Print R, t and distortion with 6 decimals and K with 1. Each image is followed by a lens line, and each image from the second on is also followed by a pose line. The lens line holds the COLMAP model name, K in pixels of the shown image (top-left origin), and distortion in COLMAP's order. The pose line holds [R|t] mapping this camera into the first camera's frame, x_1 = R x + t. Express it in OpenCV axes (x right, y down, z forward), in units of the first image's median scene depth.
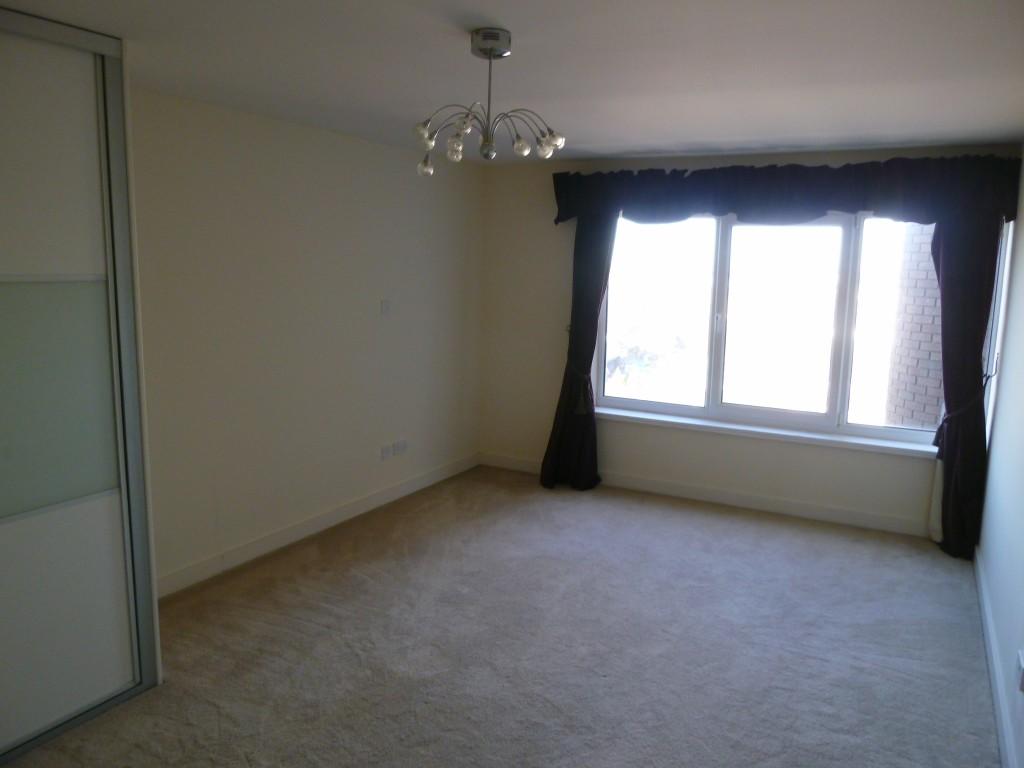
lens RADIAL K [[769.3, 0, 514.5], [0, 769.3, 385.2], [0, 0, 1]] dist [-0.048519, 0.010044]
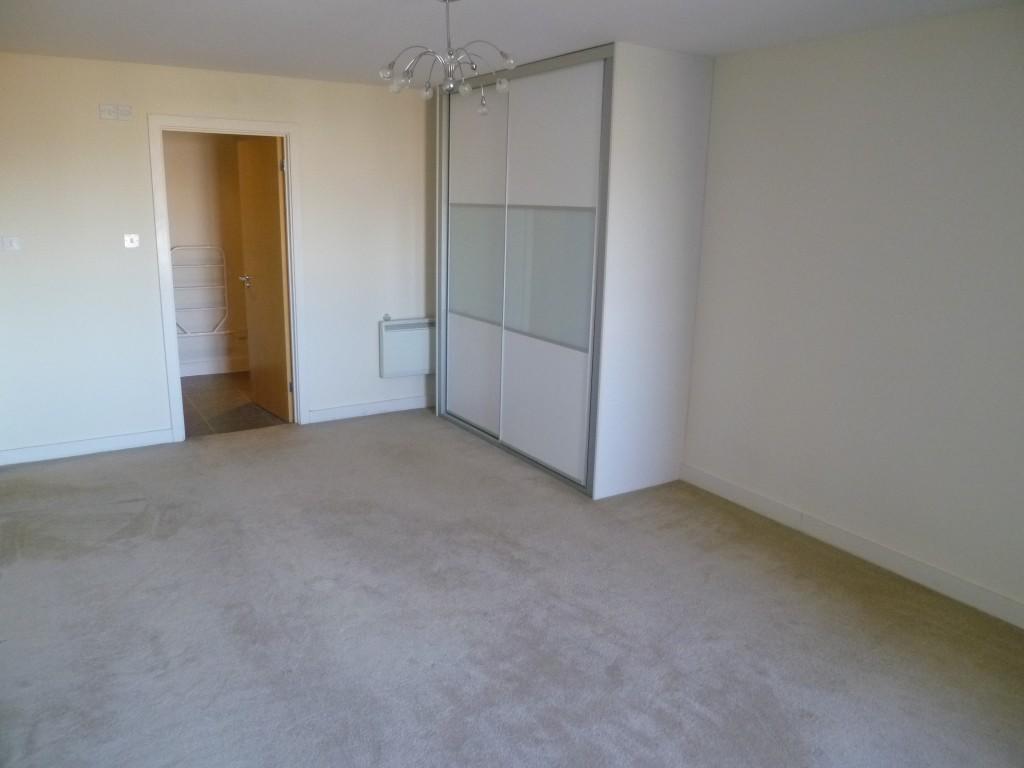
lens RADIAL K [[769.3, 0, 514.5], [0, 769.3, 385.2], [0, 0, 1]] dist [-0.048519, 0.010044]
pose [[-0.488493, 0.172754, -0.855296, 0.908574], [-0.172489, 0.941744, 0.288730, -0.226814], [0.855349, 0.288572, -0.430238, 1.619590]]
